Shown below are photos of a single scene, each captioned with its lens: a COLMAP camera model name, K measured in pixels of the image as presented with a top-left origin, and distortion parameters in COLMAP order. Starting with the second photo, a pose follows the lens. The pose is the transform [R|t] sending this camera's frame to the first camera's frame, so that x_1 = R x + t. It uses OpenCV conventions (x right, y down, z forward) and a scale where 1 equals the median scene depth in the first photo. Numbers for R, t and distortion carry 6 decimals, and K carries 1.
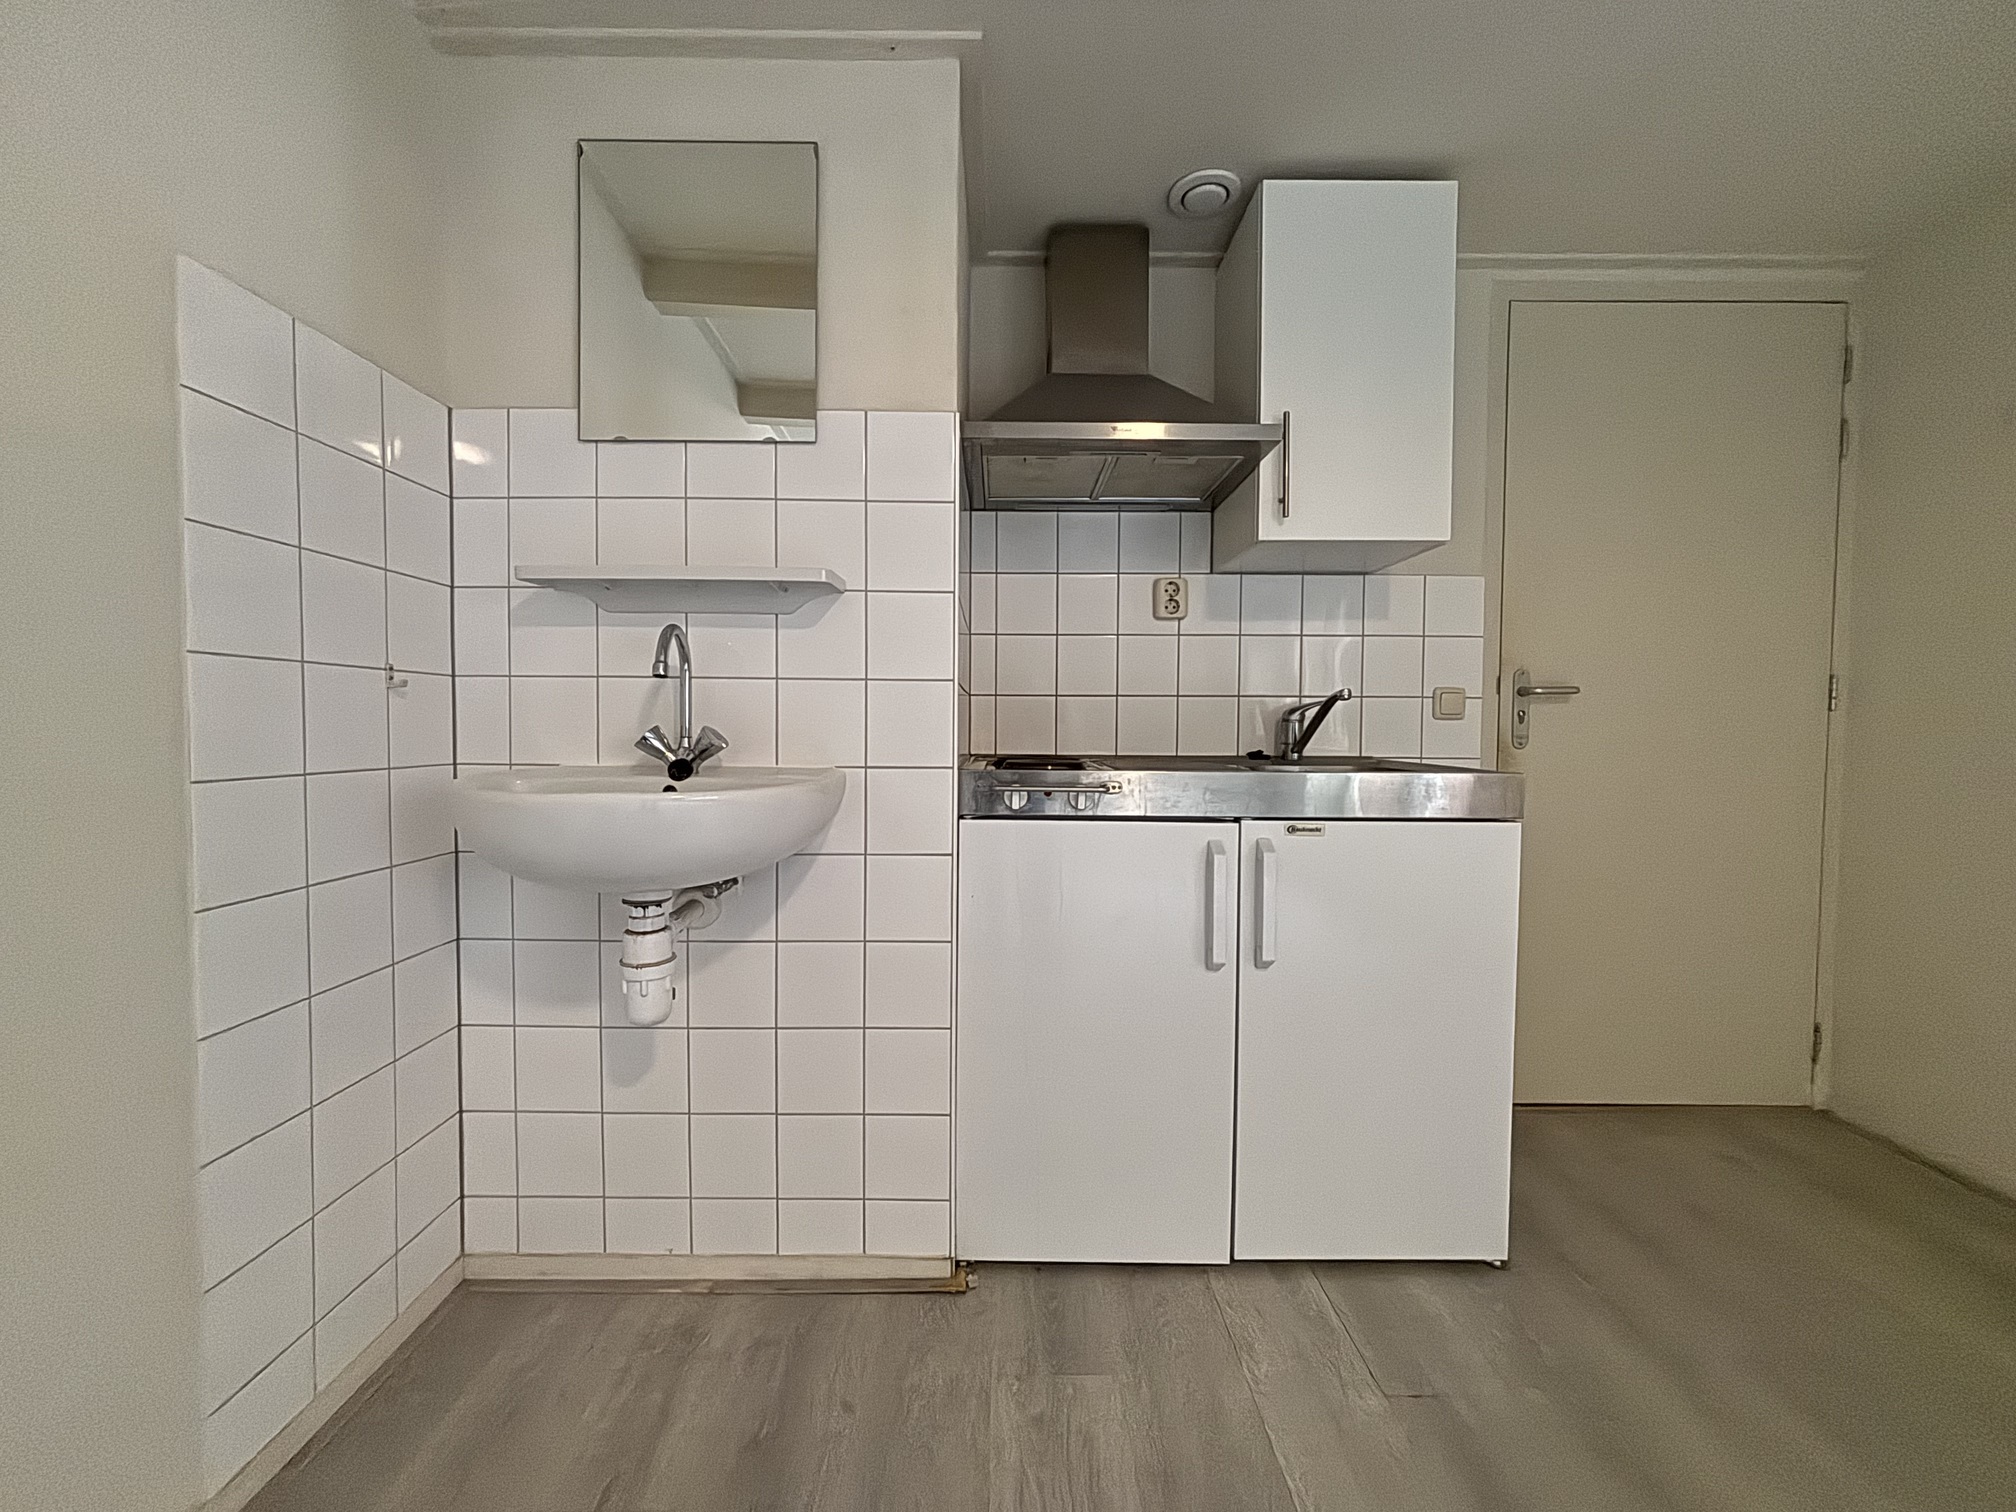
lens RADIAL K [[818.4, 0, 1004.4], [0, 818.4, 756.9], [0, 0, 1]] dist [0.001359, 0.001309]
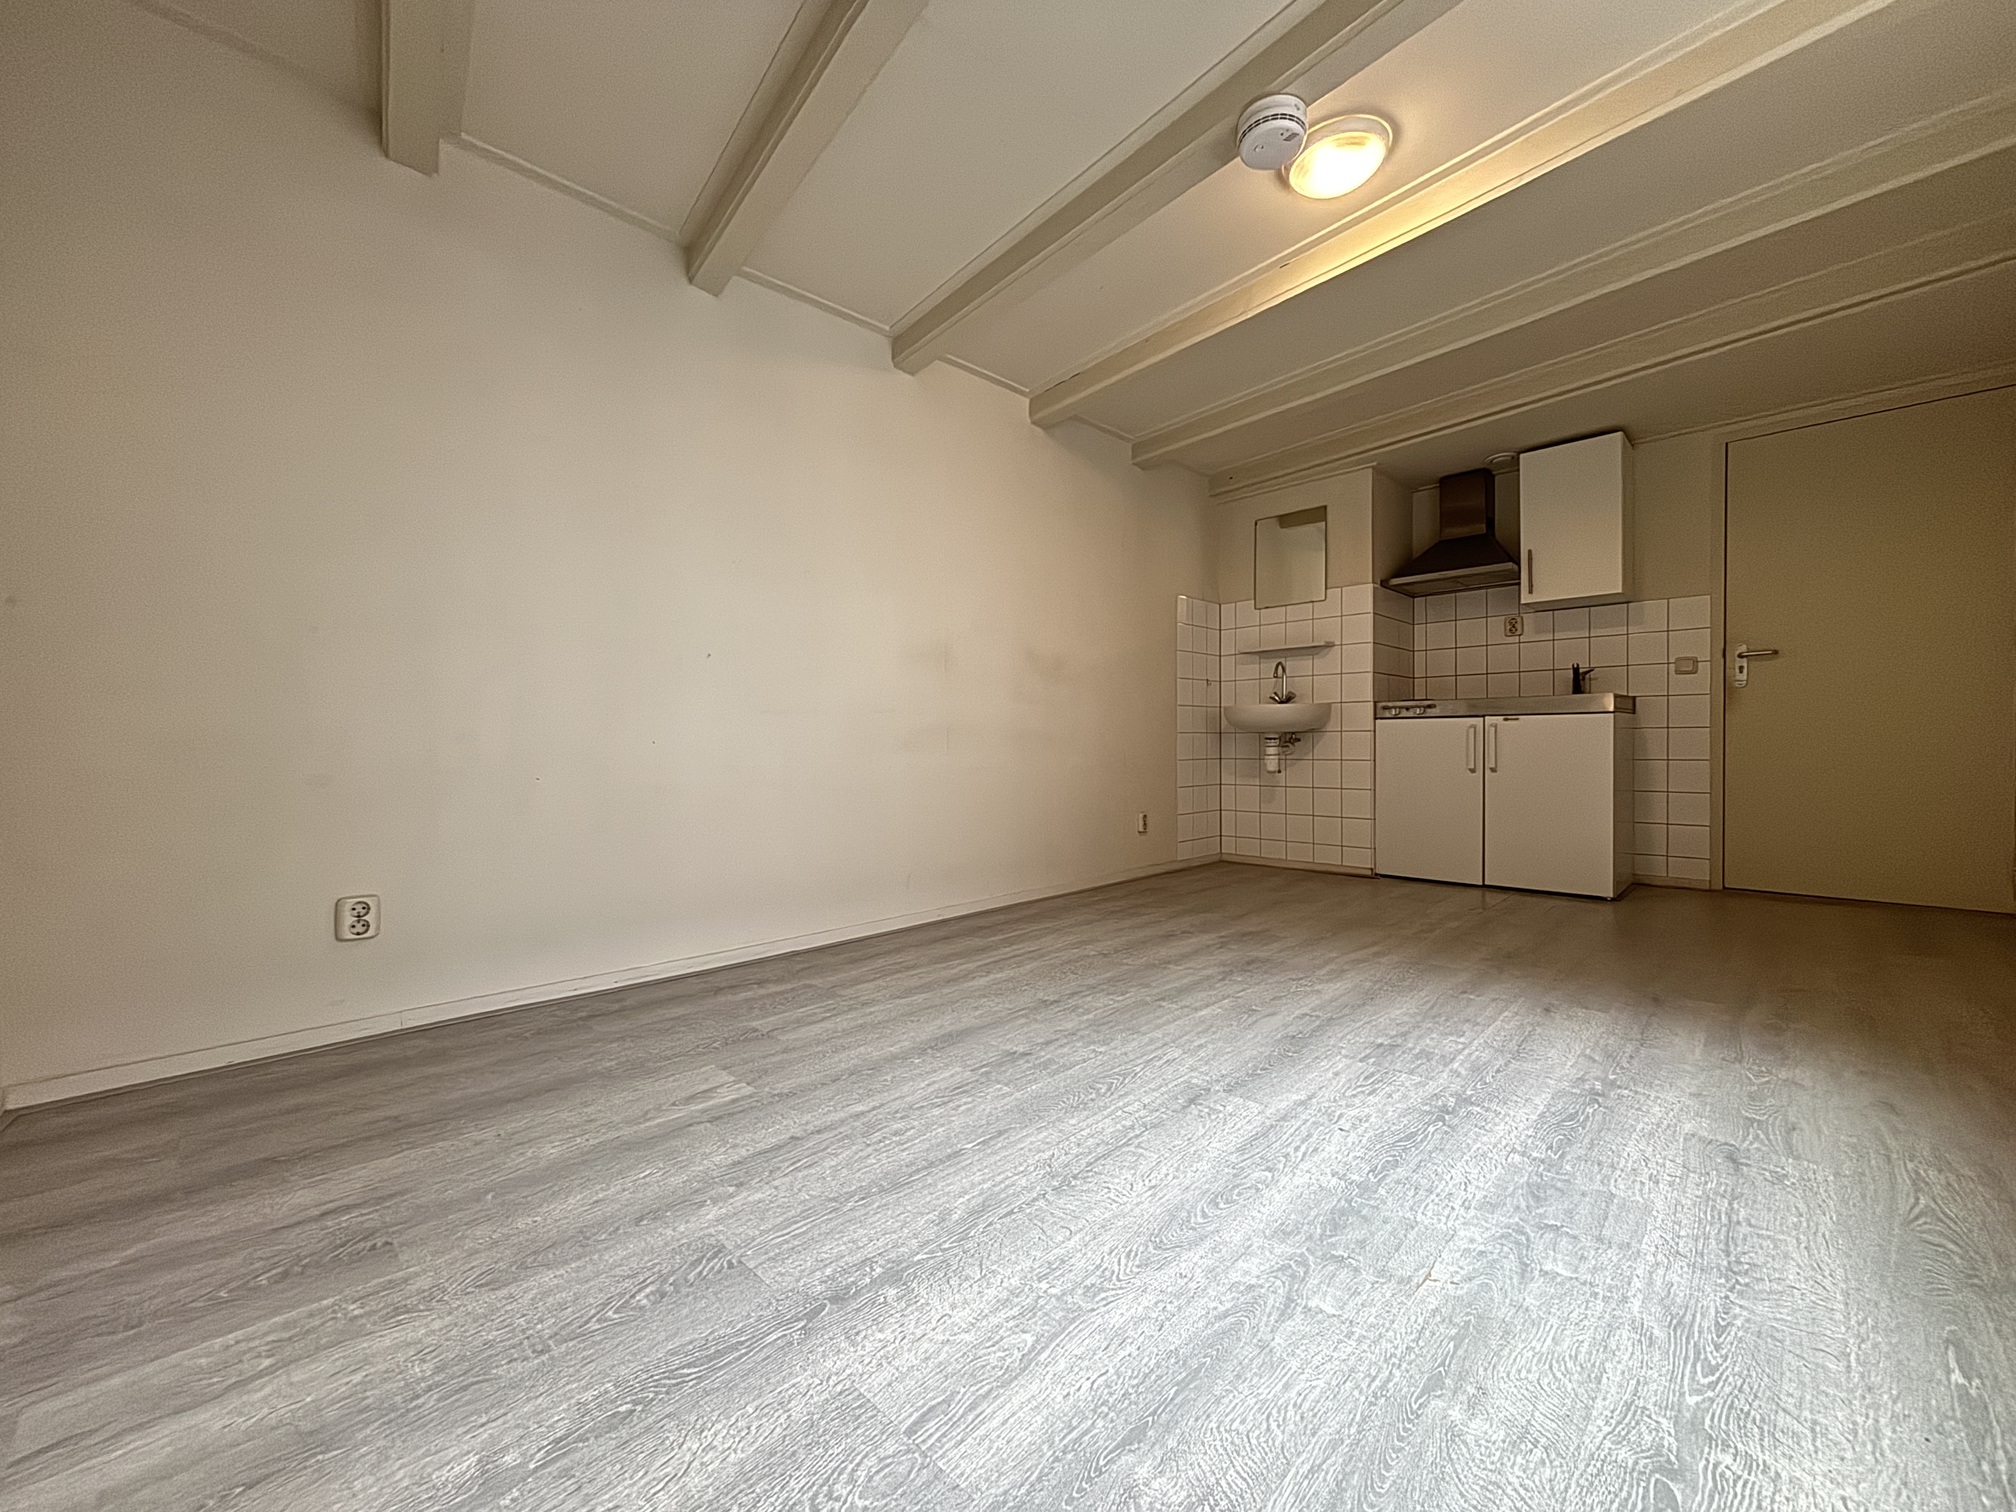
lens RADIAL K [[818.4, 0, 1006.2], [0, 818.4, 755.8], [0, 0, 1]] dist [0.001359, 0.001309]
pose [[0.714950, -0.003810, -0.699165, 1.052269], [-0.014546, 0.999688, -0.020322, 0.286819], [0.699024, 0.024700, 0.714671, -2.015053]]
